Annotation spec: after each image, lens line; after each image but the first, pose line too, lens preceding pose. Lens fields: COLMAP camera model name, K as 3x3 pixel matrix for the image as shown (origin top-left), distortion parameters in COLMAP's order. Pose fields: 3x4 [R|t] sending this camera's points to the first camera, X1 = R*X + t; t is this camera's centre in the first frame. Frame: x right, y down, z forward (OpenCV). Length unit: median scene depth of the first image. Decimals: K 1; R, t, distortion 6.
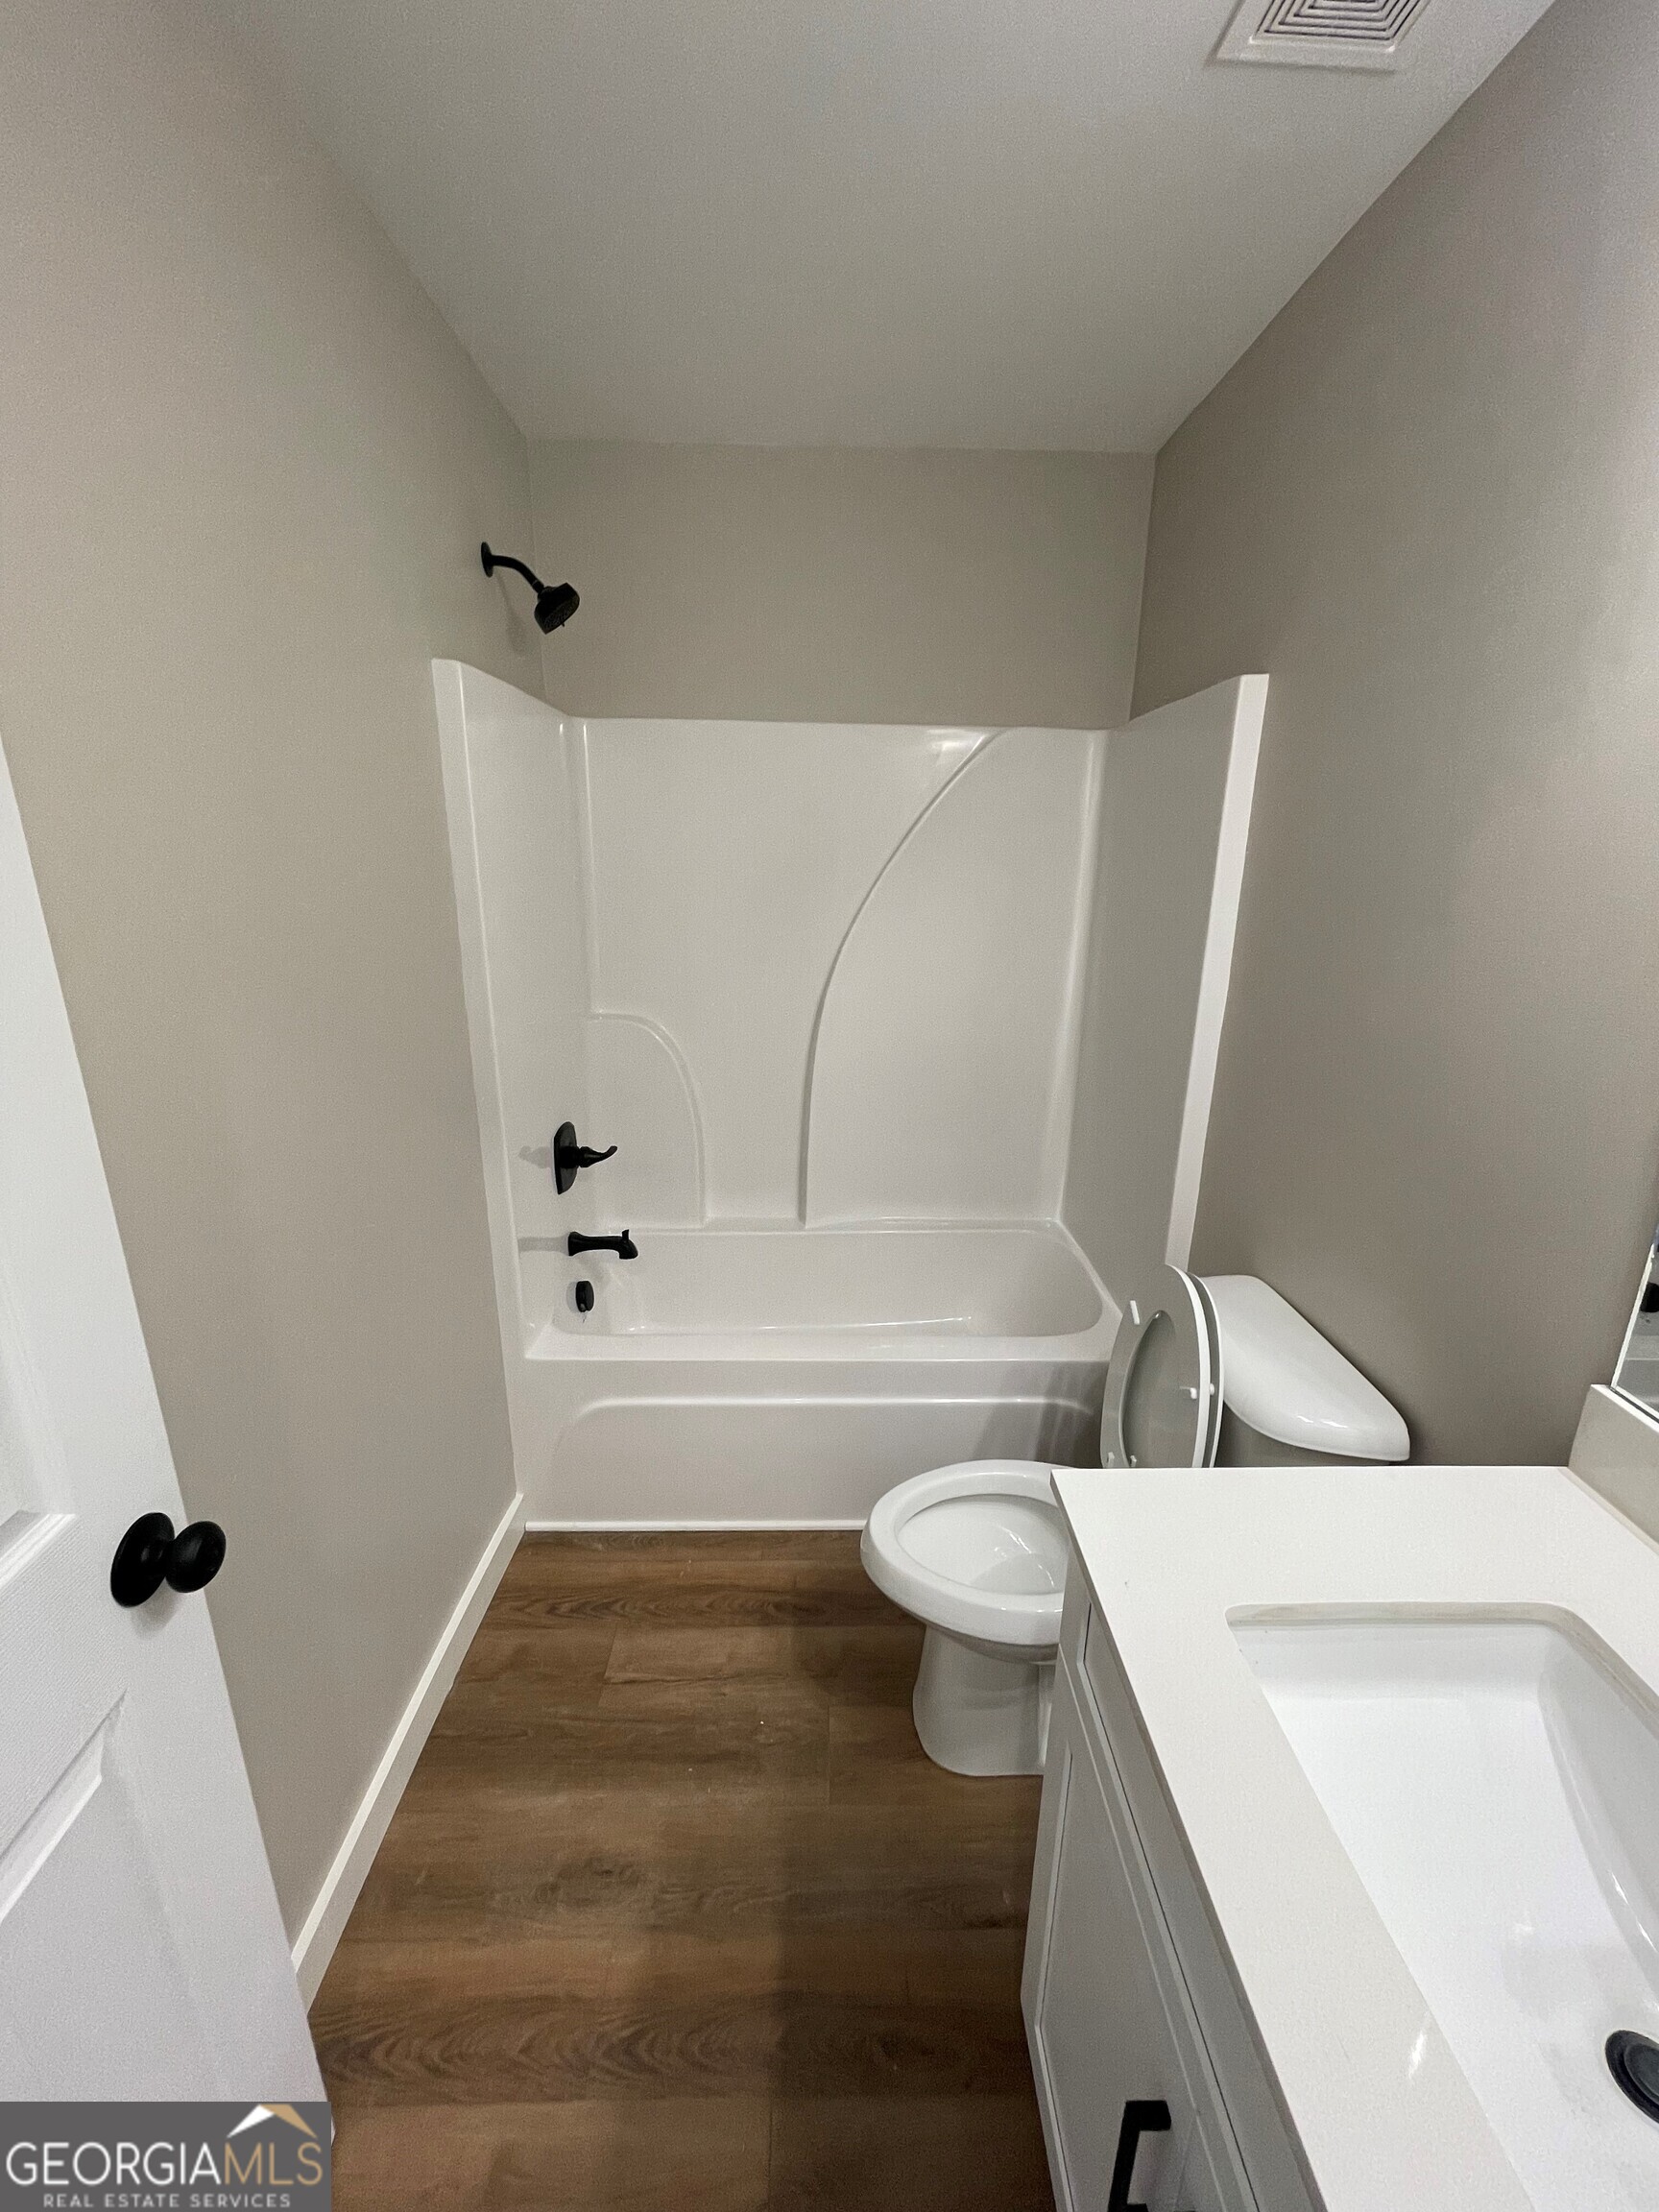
lens RADIAL K [[895.6, 0, 834.4], [0, 895.6, 1105.0], [0, 0, 1]] dist [-0.003113, 0.000363]
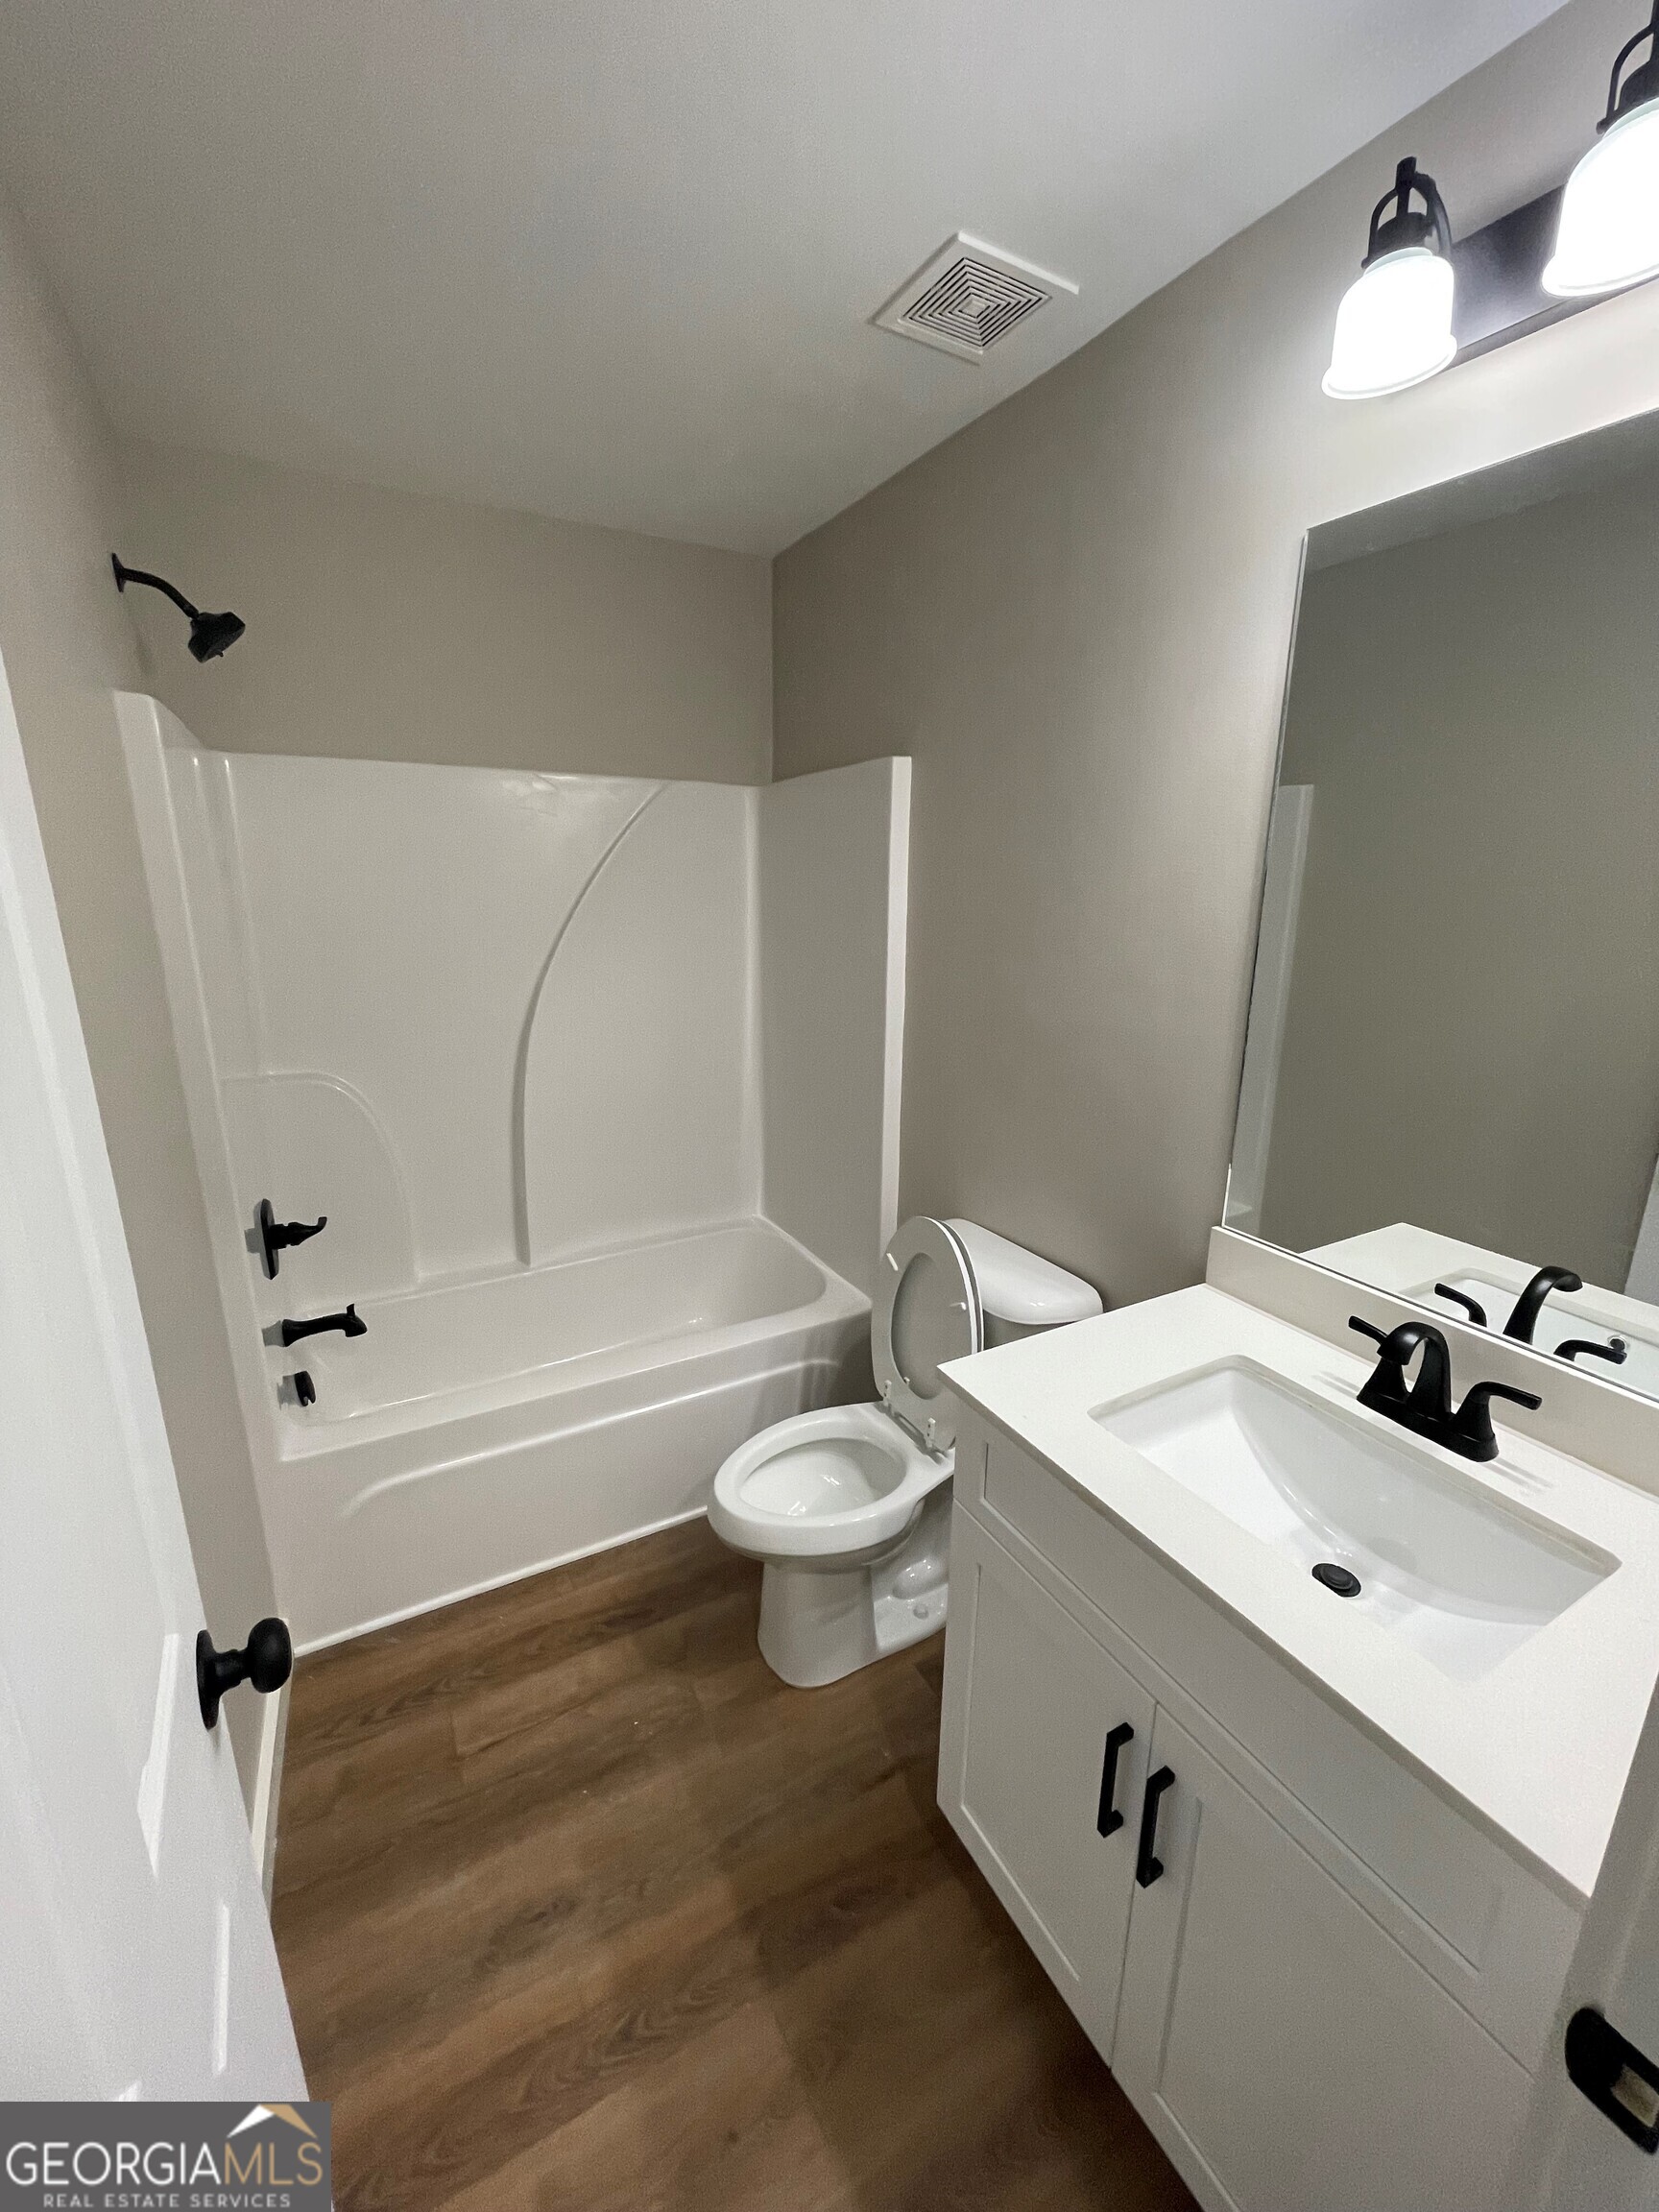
lens RADIAL K [[895.6, 0, 834.4], [0, 895.6, 1105.0], [0, 0, 1]] dist [-0.003113, 0.000363]
pose [[0.881523, -0.122916, 0.455861, -0.233338], [0.134794, 0.990852, 0.006509, -0.003406], [-0.452491, 0.055709, 0.890027, -0.071068]]
